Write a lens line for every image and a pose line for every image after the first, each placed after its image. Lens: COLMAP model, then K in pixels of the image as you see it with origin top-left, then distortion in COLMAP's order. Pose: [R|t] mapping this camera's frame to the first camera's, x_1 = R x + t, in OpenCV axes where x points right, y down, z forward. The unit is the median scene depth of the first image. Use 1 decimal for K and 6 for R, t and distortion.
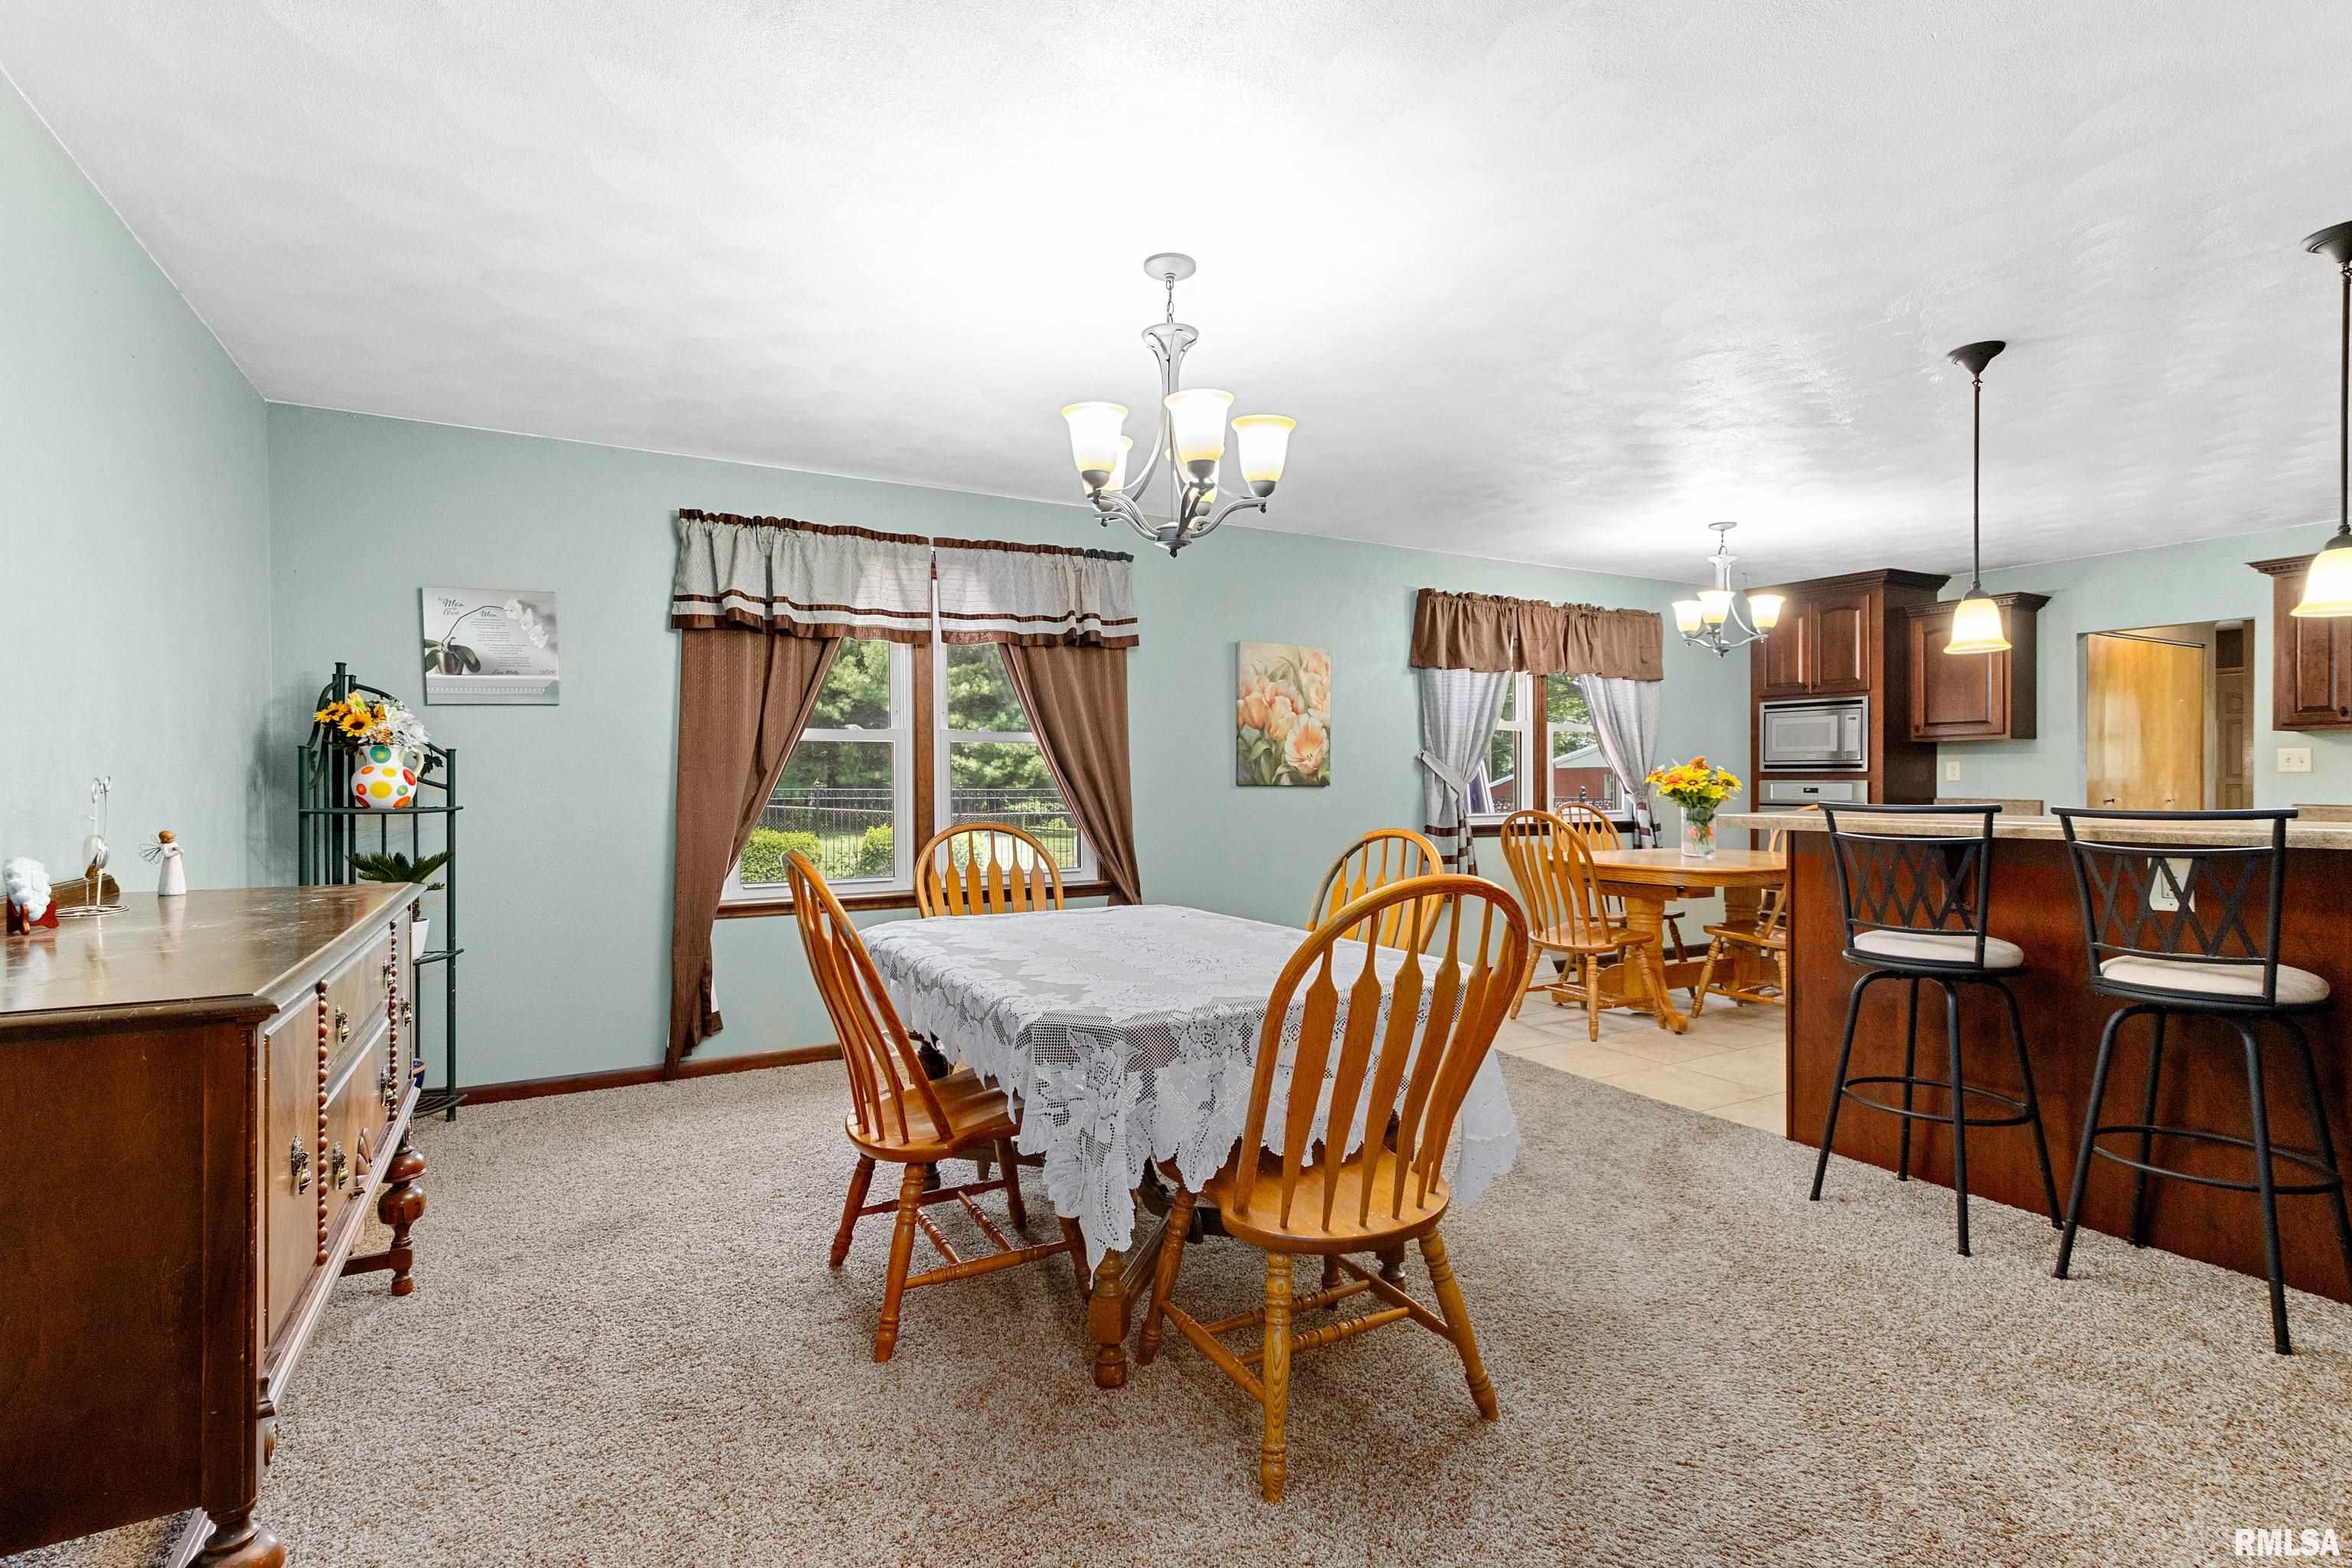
lens RADIAL K [[1103.0, 0, 1164.8], [0, 1103.0, 783.1], [0, 0, 1]] dist [0.005057, -0.001414]
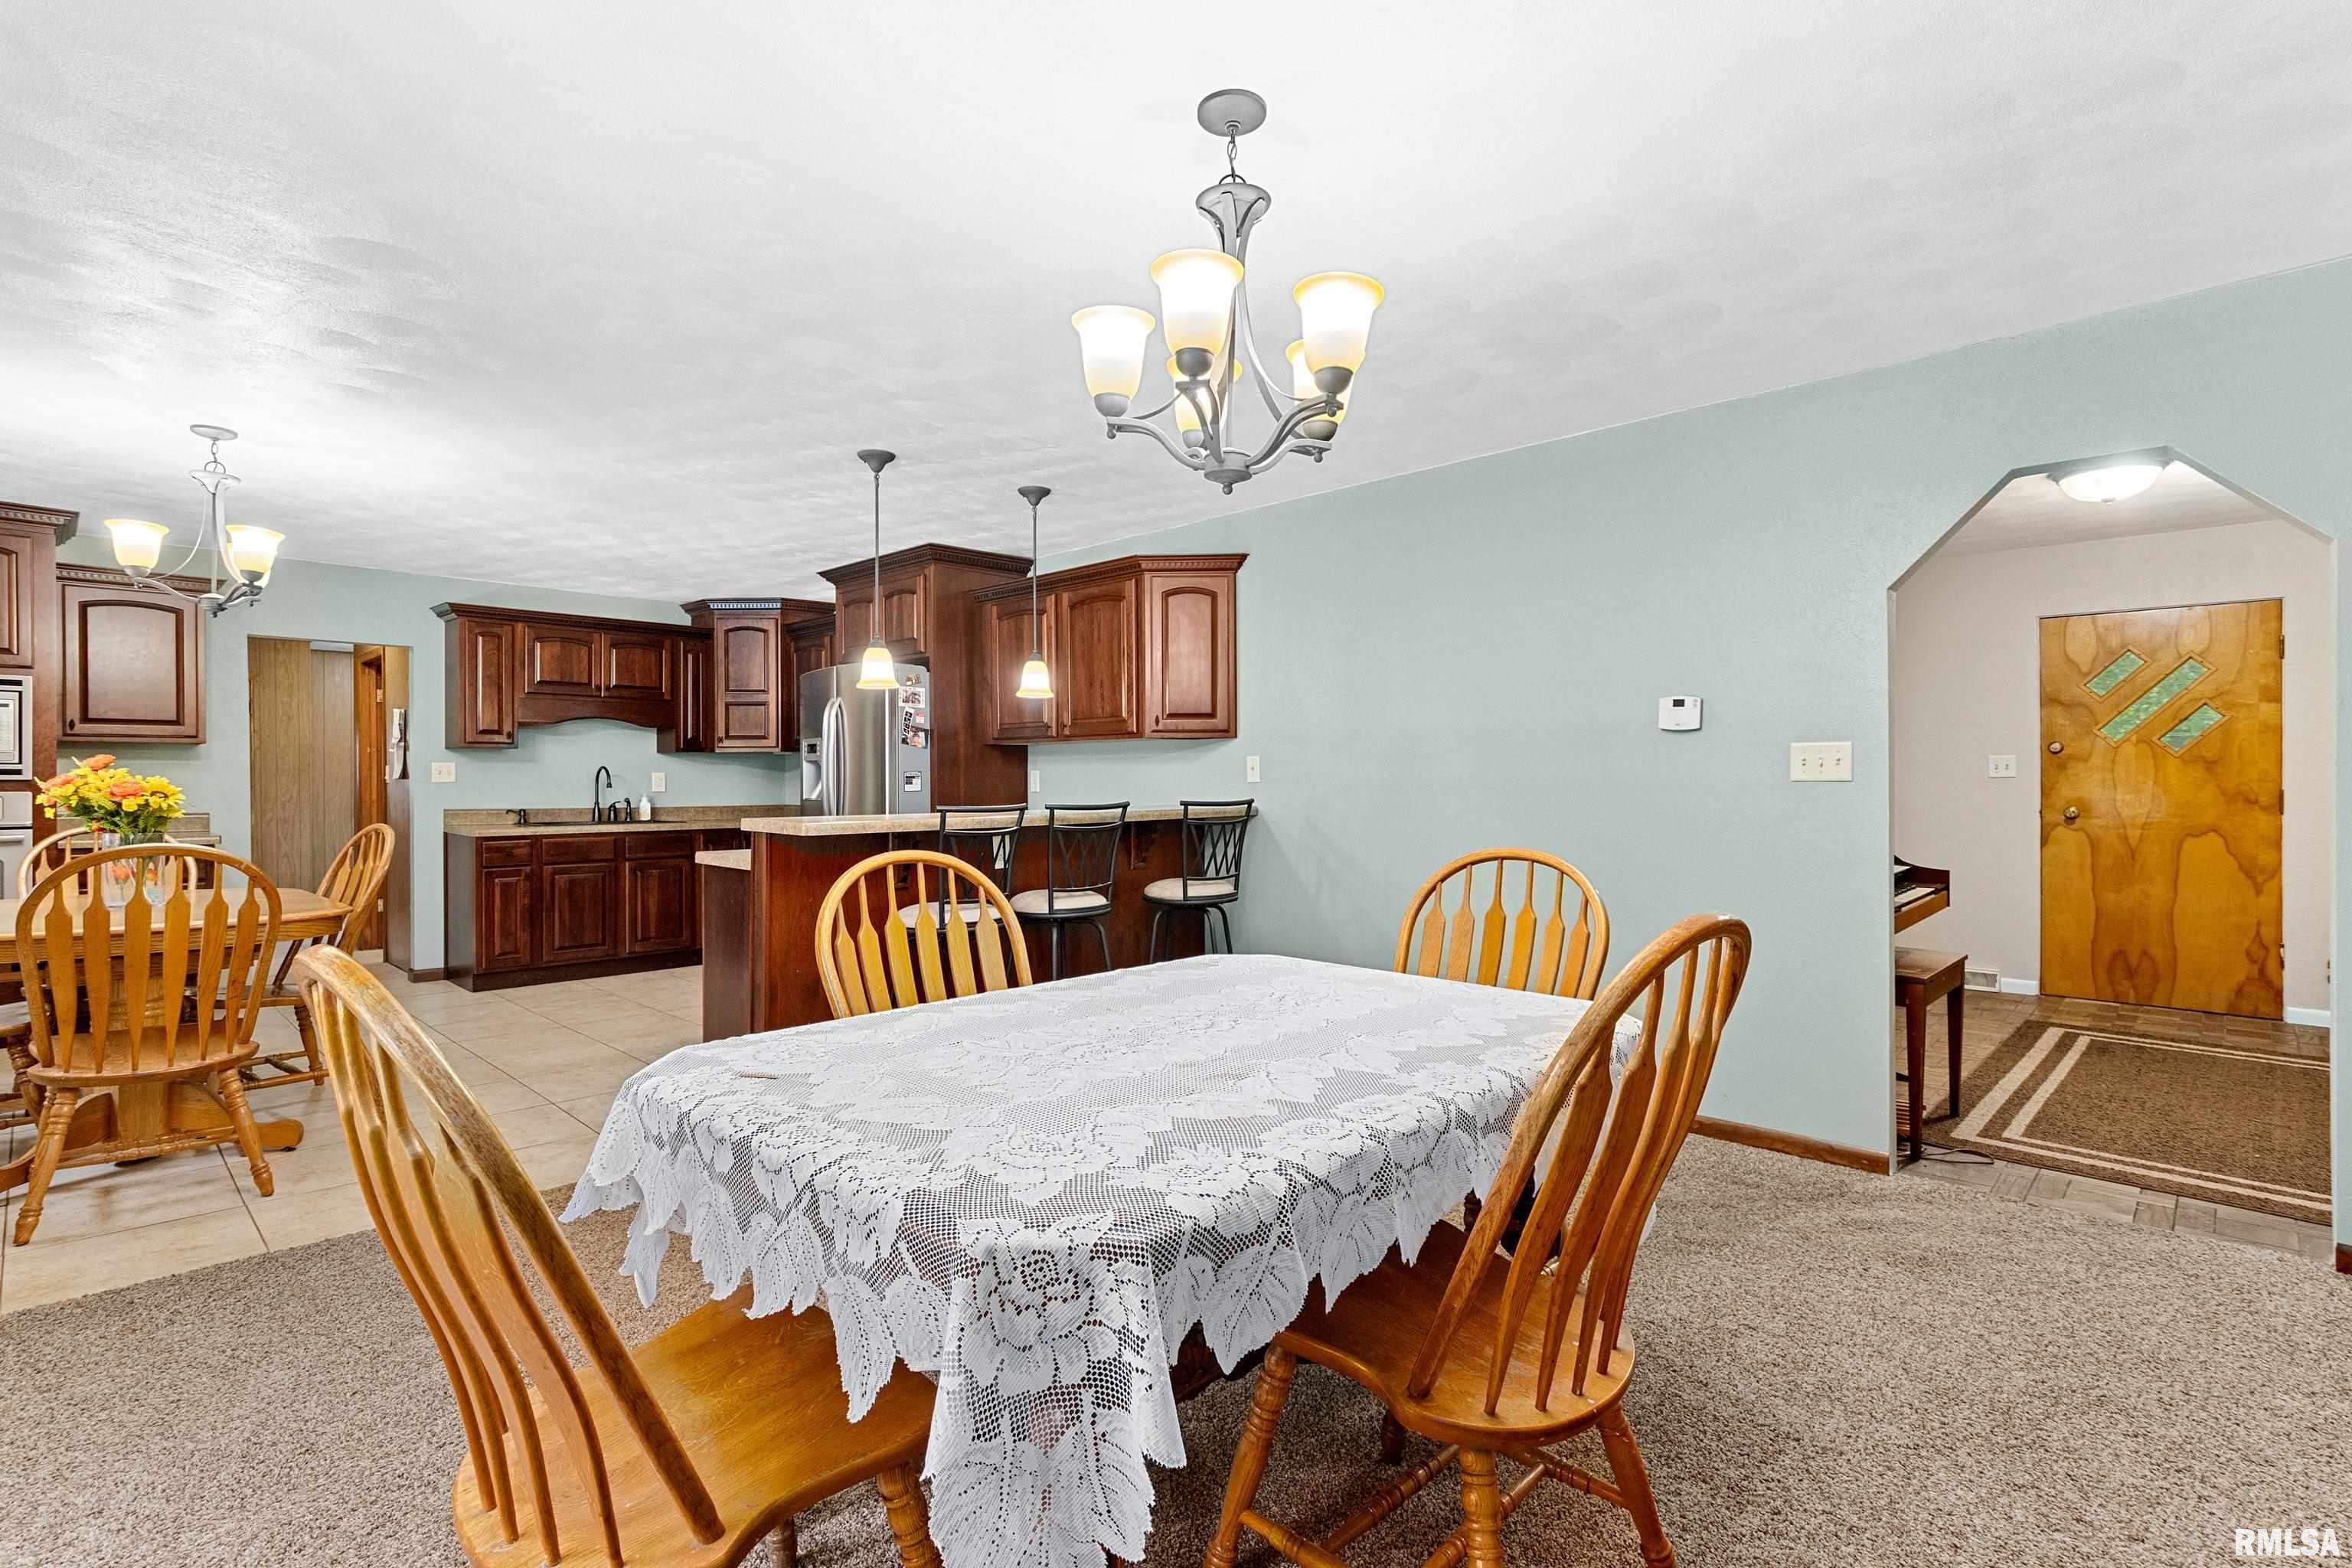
lens RADIAL K [[1103.0, 0, 1179.6], [0, 1103.0, 778.0], [0, 0, 1]] dist [0.005057, -0.001414]
pose [[-0.297100, 0.006444, 0.954825, -0.344715], [0.005377, 0.999973, -0.005076, -0.004440], [-0.954831, 0.003626, -0.297126, 0.591701]]
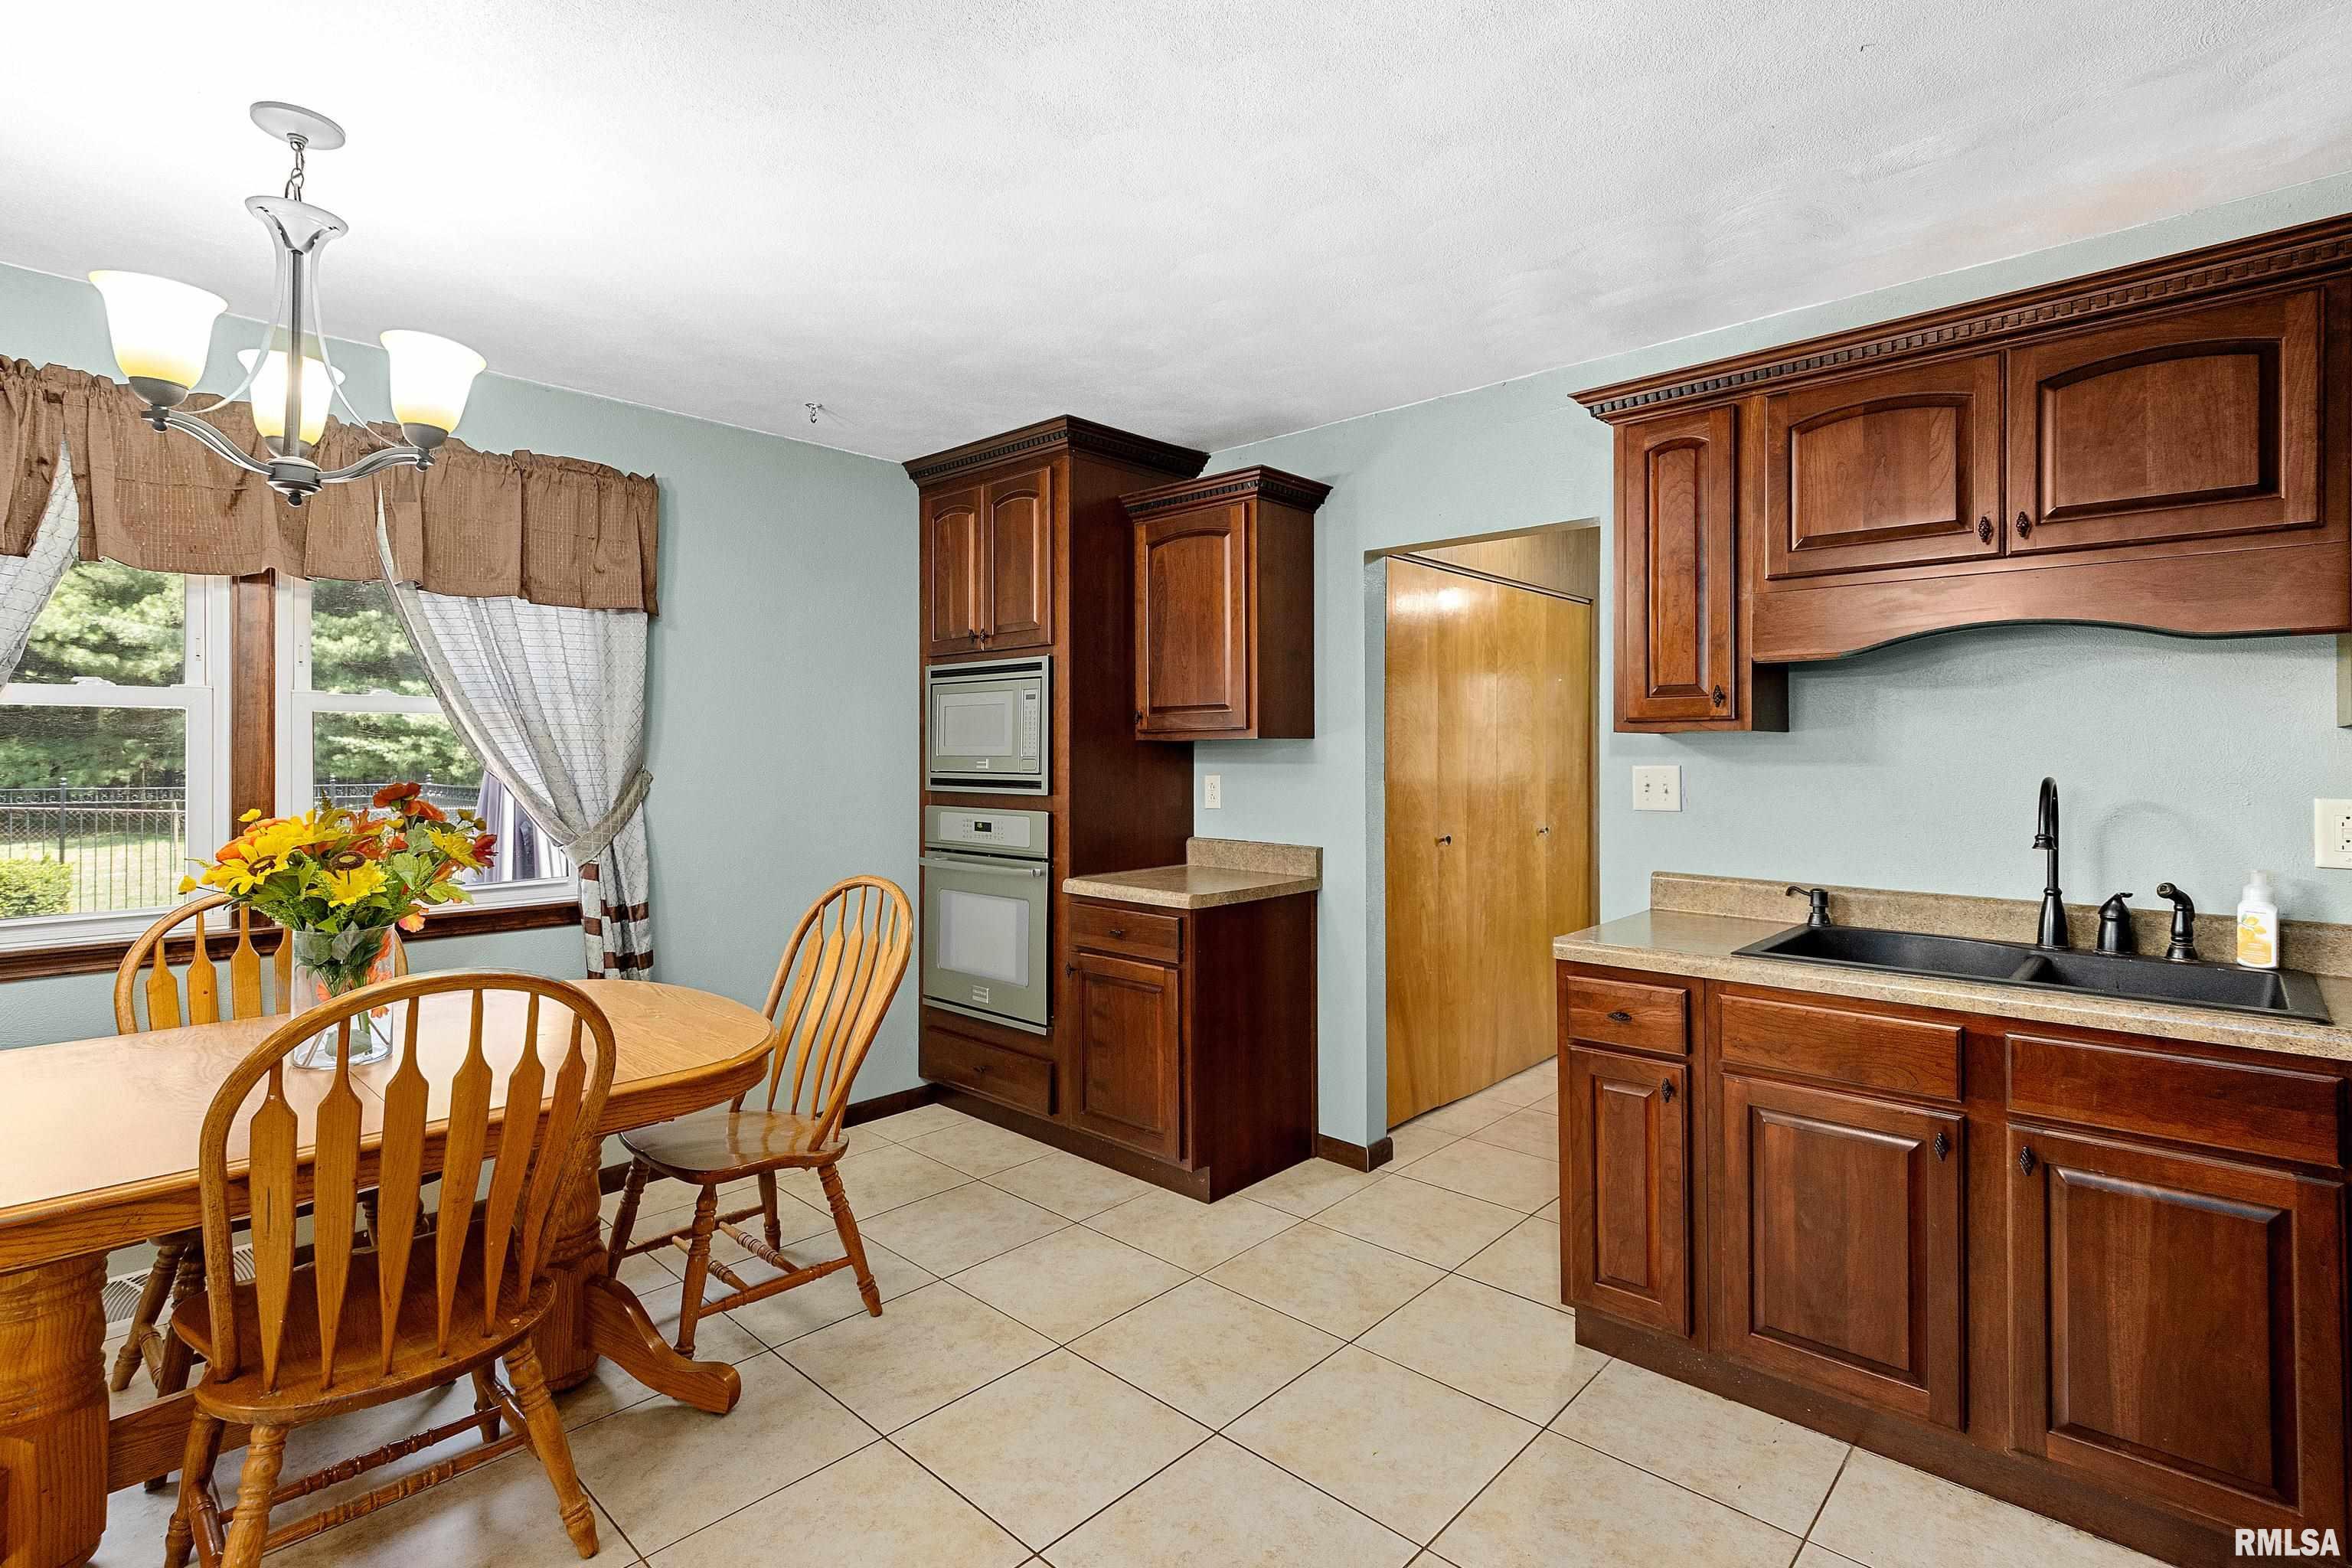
lens RADIAL K [[1103.0, 0, 1154.1], [0, 1103.0, 751.3], [0, 0, 1]] dist [0.005057, -0.001414]
pose [[0.953971, 0.003935, 0.299874, 0.628224], [-0.001638, 0.999967, -0.007912, -0.033464], [-0.299895, 0.007057, 0.953946, 0.564181]]
